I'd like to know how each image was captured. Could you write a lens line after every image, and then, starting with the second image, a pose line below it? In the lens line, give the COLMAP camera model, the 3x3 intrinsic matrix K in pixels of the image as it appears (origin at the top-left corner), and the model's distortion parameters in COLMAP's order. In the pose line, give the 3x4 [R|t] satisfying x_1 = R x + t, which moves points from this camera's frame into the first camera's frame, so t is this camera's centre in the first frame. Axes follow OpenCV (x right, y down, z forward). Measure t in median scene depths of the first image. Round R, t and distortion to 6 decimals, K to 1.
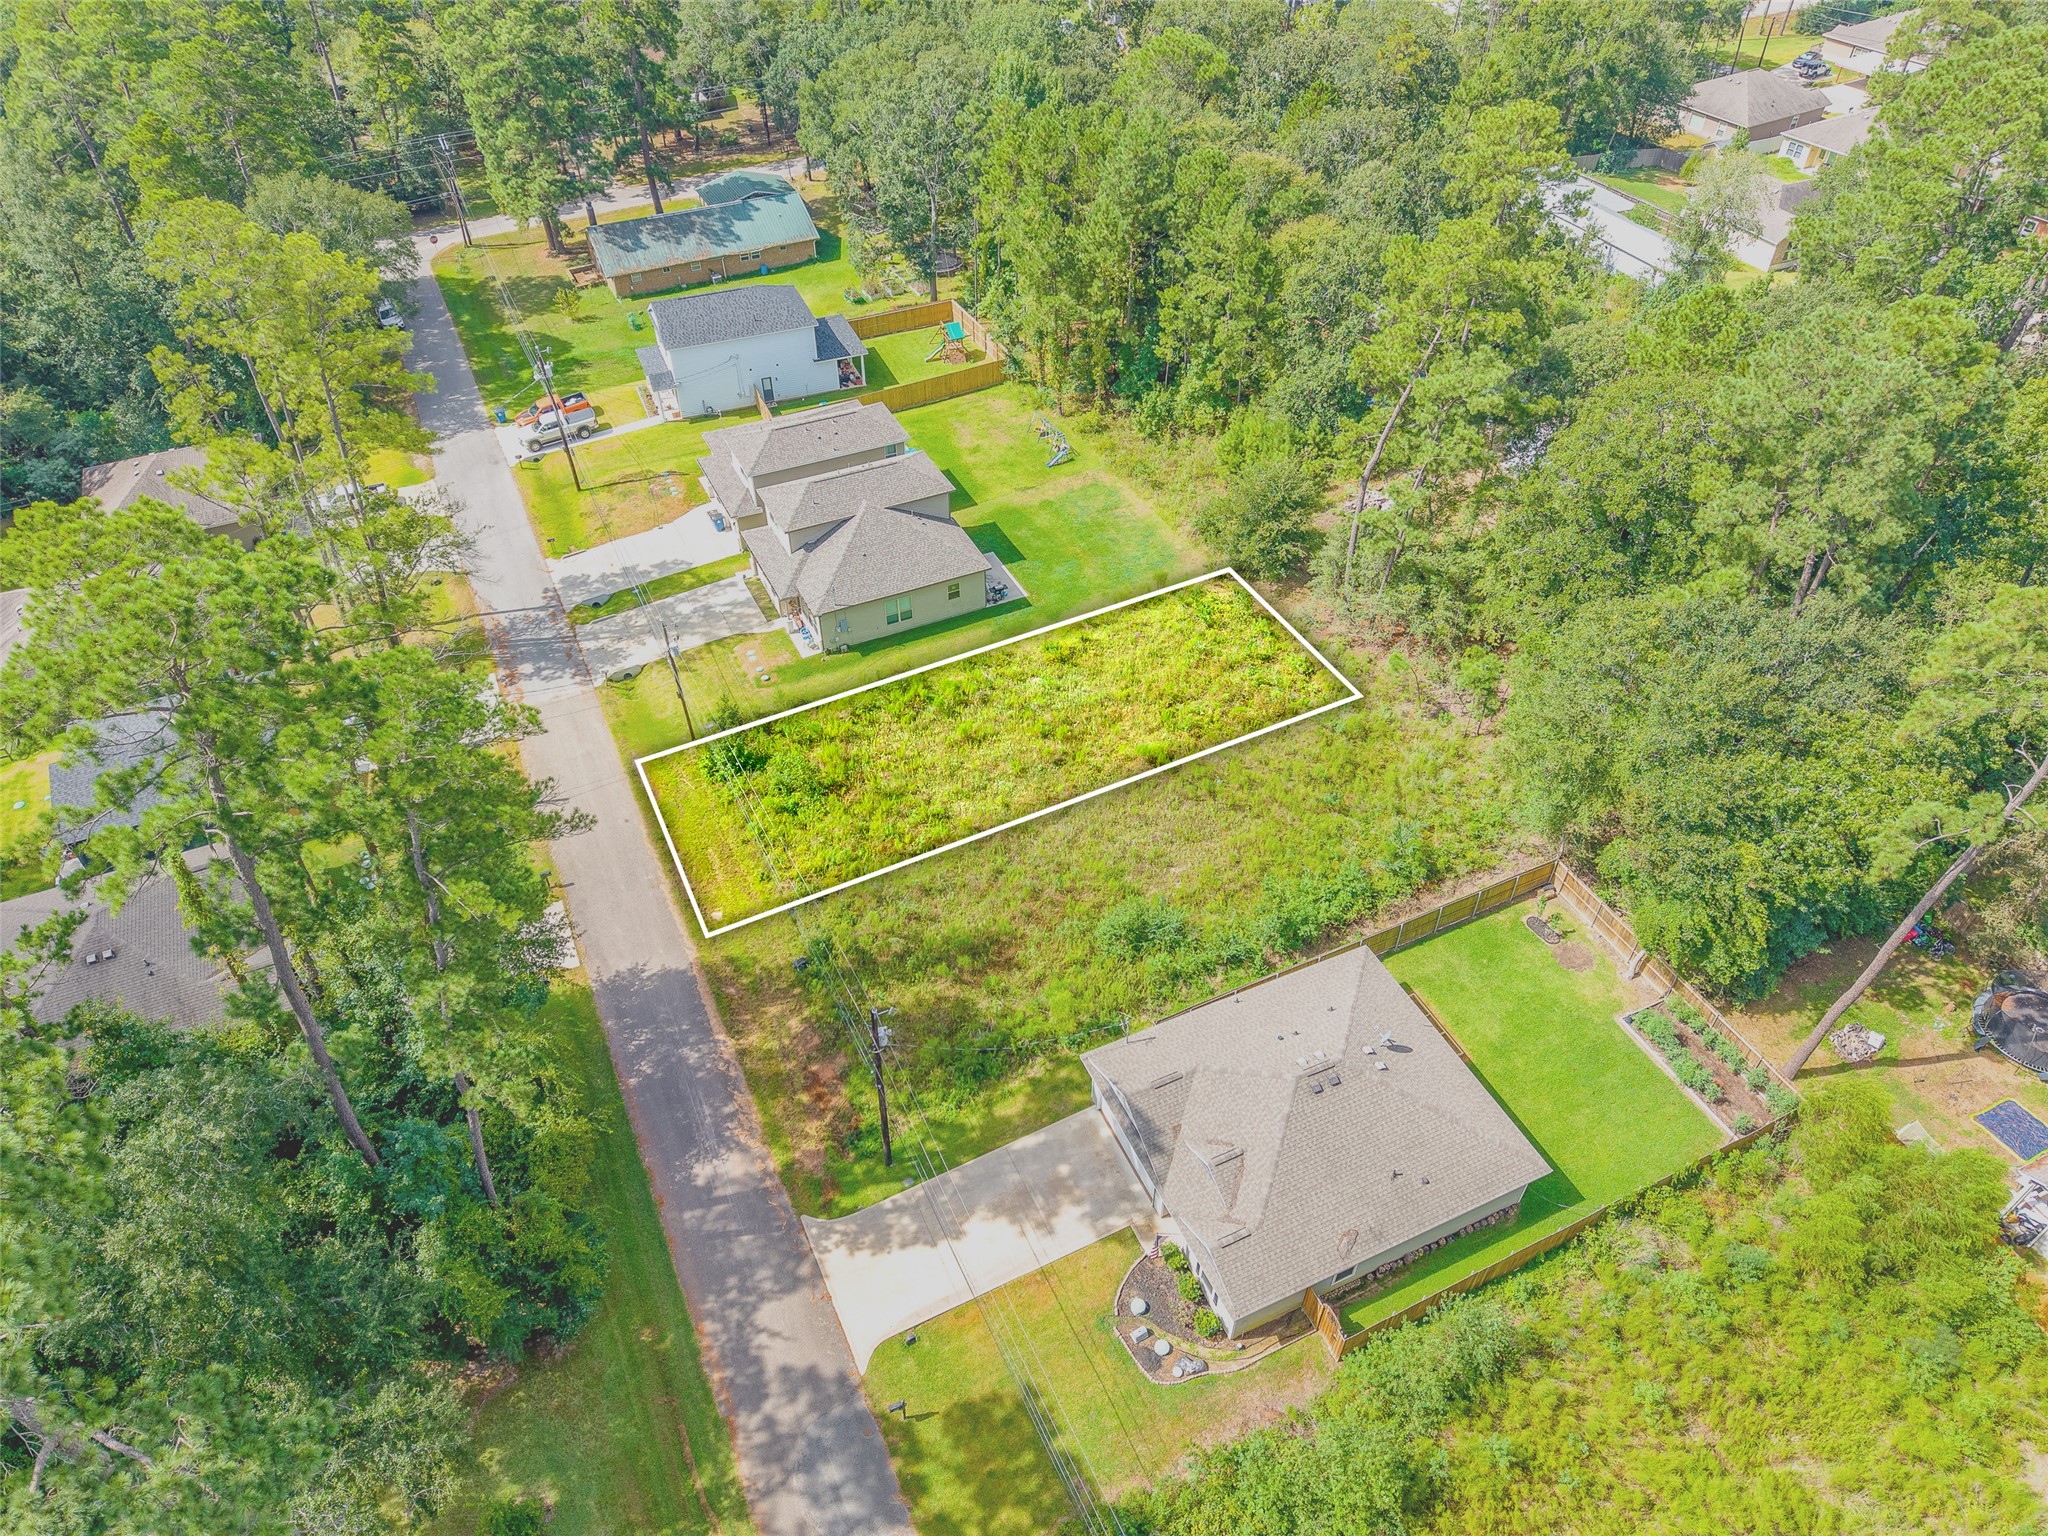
lens RADIAL K [[1380.4, 0, 1030.8], [0, 1380.4, 777.0], [0, 0, 1]] dist [0.006793, -0.009384]
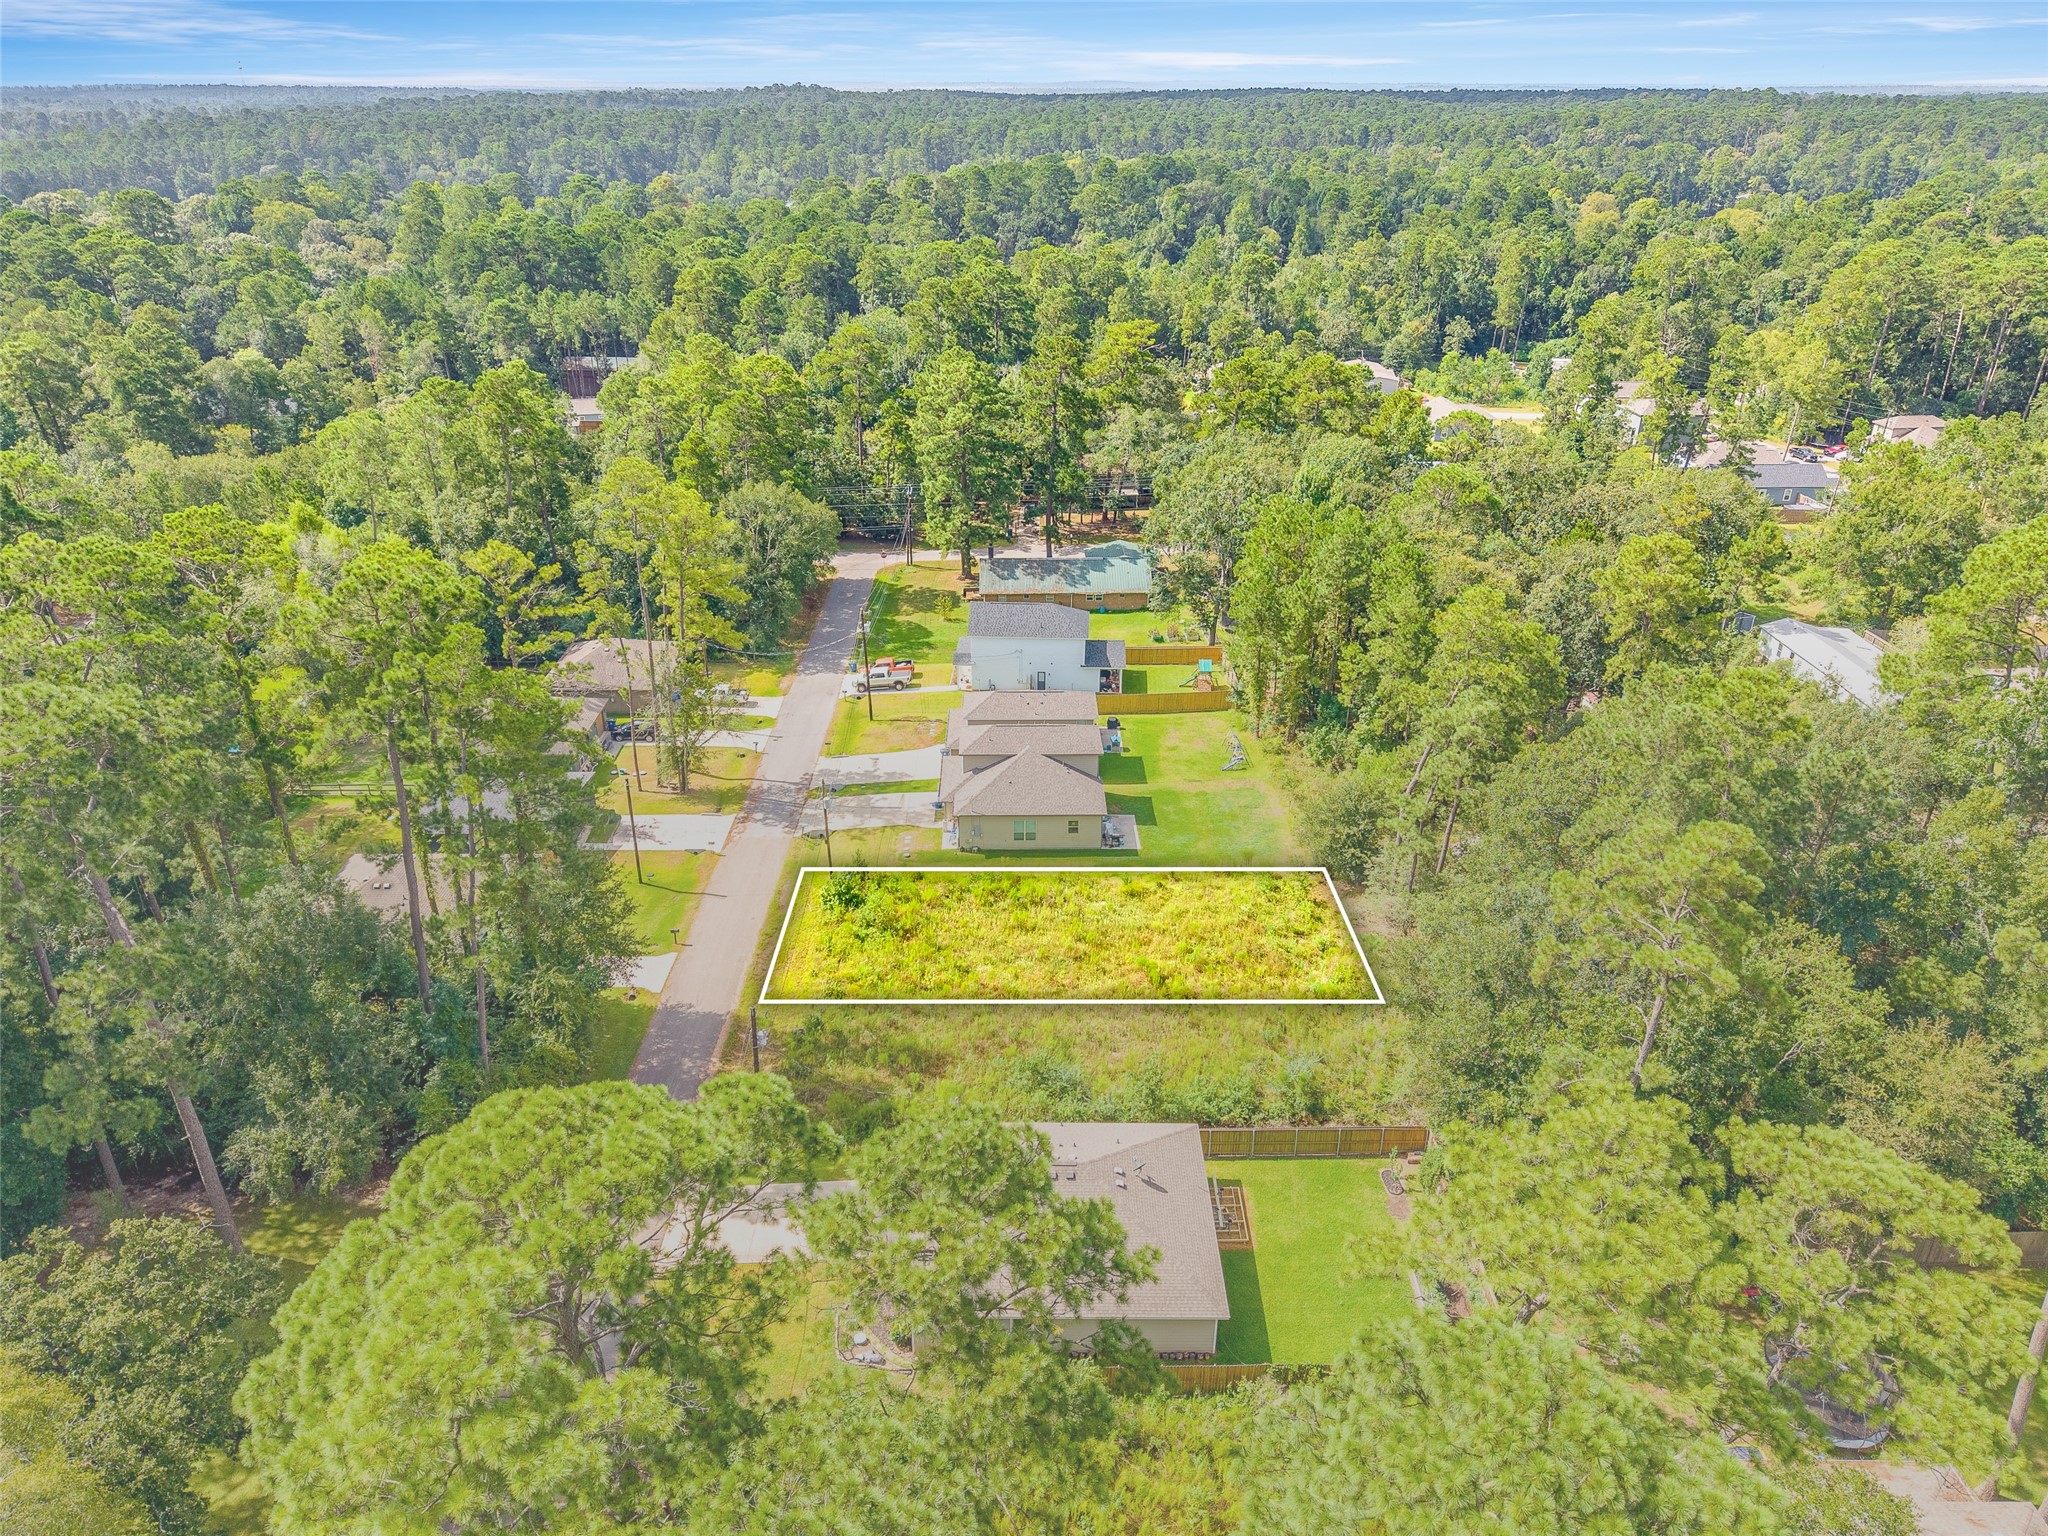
lens RADIAL K [[1380.4, 0, 1023.2], [0, 1380.4, 758.2], [0, 0, 1]] dist [0.006793, -0.009384]
pose [[0.908069, 0.186336, -0.375085, 0.305420], [-0.291602, 0.924135, -0.246865, 0.107171], [0.300630, 0.333546, 0.893515, -0.104723]]
